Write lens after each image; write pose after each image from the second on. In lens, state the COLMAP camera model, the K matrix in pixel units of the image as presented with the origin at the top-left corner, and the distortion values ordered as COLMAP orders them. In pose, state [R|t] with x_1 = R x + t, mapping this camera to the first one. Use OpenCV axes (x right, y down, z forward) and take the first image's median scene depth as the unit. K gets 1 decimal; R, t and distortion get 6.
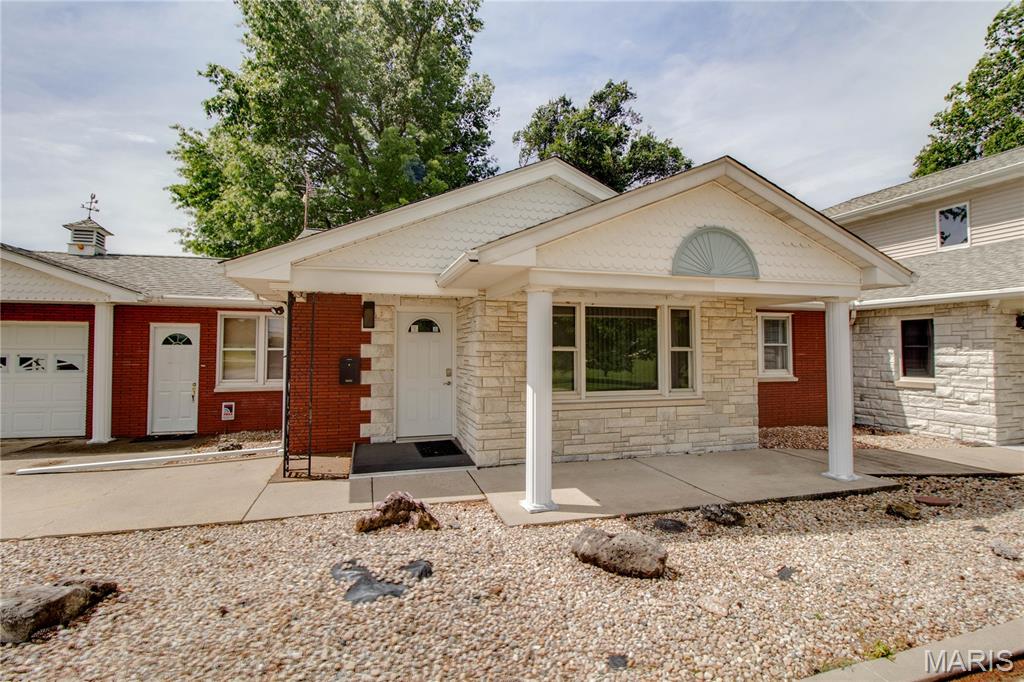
lens RADIAL K [[484.0, 0, 510.1], [0, 484.0, 324.7], [0, 0, 1]] dist [-0.003522, -0.001060]
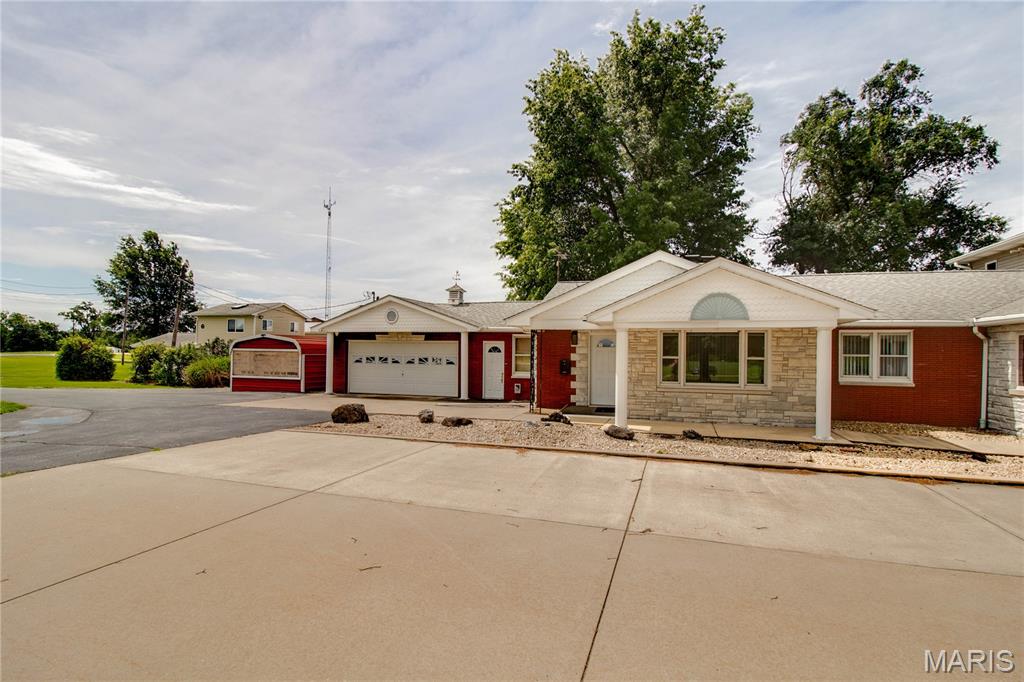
lens RADIAL K [[532.9, 0, 512.0], [0, 532.9, 341.0], [0, 0, 1]] dist [-0.002154, -0.001344]
pose [[0.826239, -0.004191, -0.563304, 0.545073], [0.016989, 0.999703, 0.017482, -0.038939], [0.563063, -0.024014, 0.826065, -0.687141]]
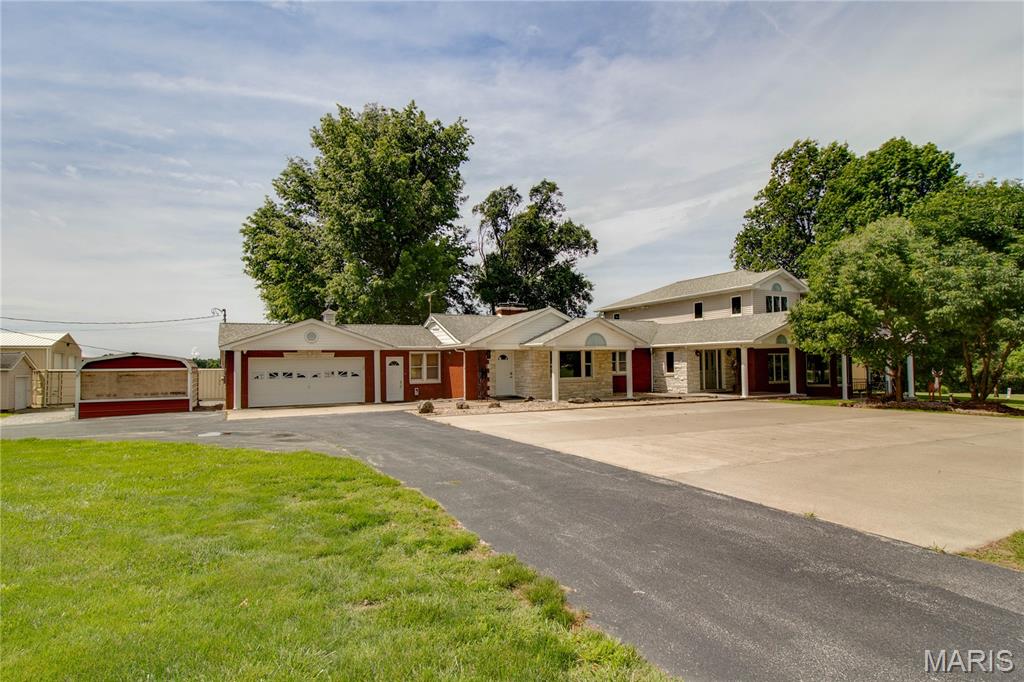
lens RADIAL K [[577.1, 0, 512.0], [0, 577.1, 341.0], [0, 0, 1]] dist [-0.001296, -0.000662]
pose [[0.980737, -0.009074, 0.195121, -0.683975], [0.007323, 0.999926, 0.009696, -0.109923], [-0.195195, -0.008080, 0.980731, -2.045379]]
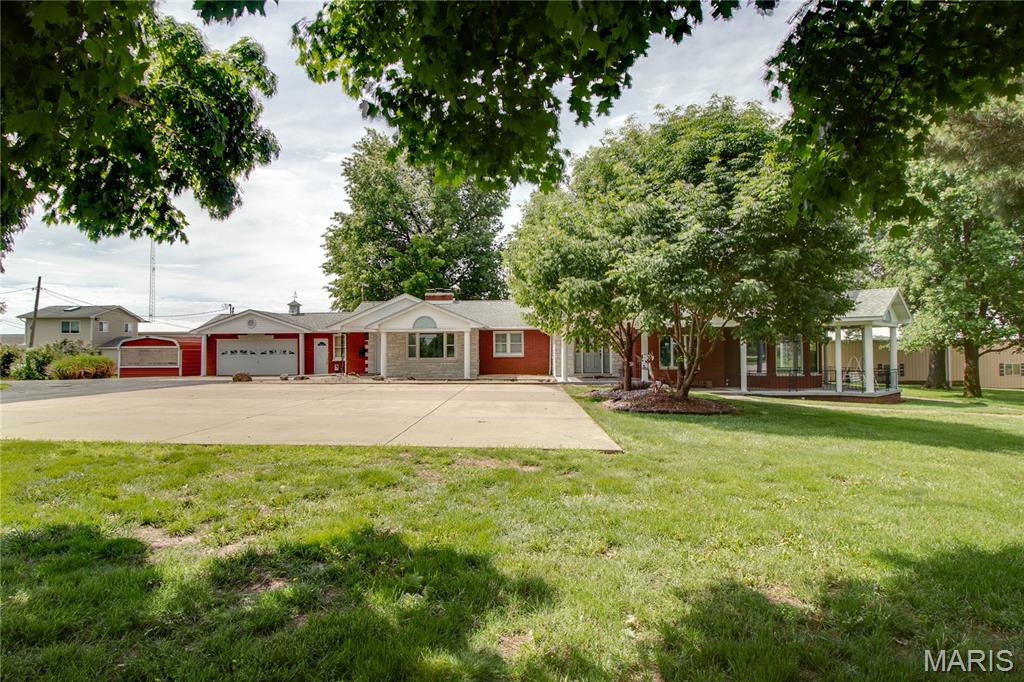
lens RADIAL K [[577.1, 0, 512.0], [0, 577.1, 341.0], [0, 0, 1]] dist [-0.001296, -0.000662]
pose [[0.948661, -0.012862, -0.316033, 1.601987], [0.024223, 0.999193, 0.032049, -0.075441], [0.315365, -0.038059, 0.948207, -2.073633]]
